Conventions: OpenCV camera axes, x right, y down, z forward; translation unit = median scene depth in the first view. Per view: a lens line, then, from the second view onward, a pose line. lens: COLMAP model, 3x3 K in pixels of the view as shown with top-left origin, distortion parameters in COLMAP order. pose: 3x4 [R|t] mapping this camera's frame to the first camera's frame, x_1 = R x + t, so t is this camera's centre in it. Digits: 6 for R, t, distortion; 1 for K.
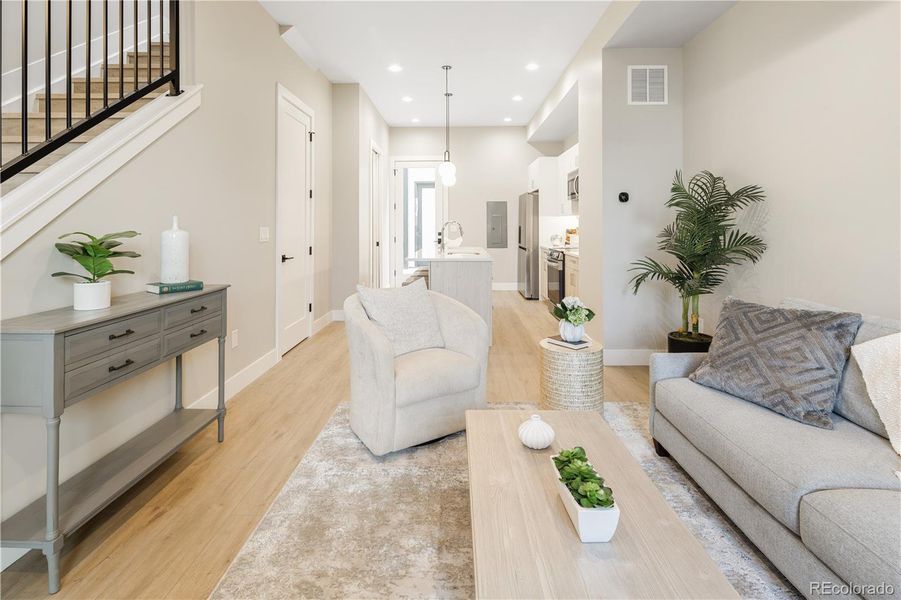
lens RADIAL K [[437.6, 0, 449.4], [0, 437.6, 225.2], [0, 0, 1]] dist [0.000499, -0.000328]
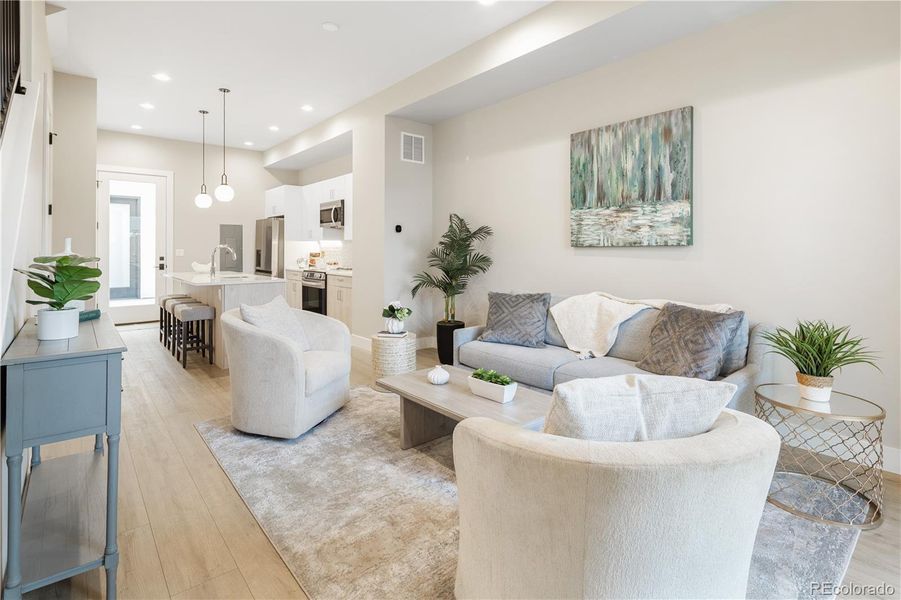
lens RADIAL K [[439.6, 0, 447.0], [0, 439.6, 246.8], [0, 0, 1]] dist [0.001751, -0.000109]
pose [[0.751752, 0.007502, 0.659403, -0.544971], [-0.004081, 0.999969, -0.006724, 0.000436], [-0.659433, 0.002364, 0.751759, -0.165883]]
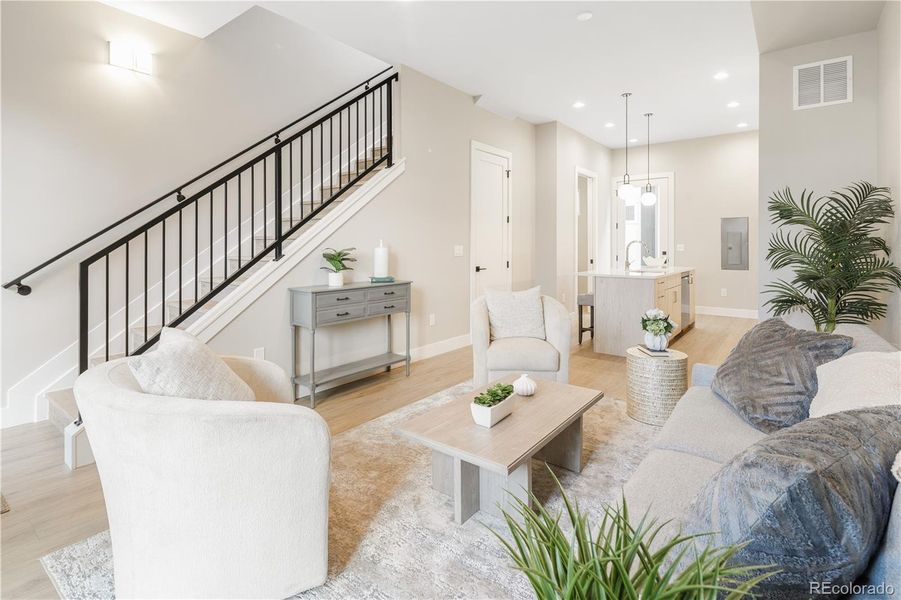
lens RADIAL K [[439.6, 0, 447.0], [0, 439.6, 246.8], [0, 0, 1]] dist [0.001751, -0.000109]
pose [[0.800523, 0.004915, -0.599282, 0.547574], [-0.000068, 0.999967, 0.008111, -0.004123], [0.599303, -0.006452, 0.800497, -0.214030]]
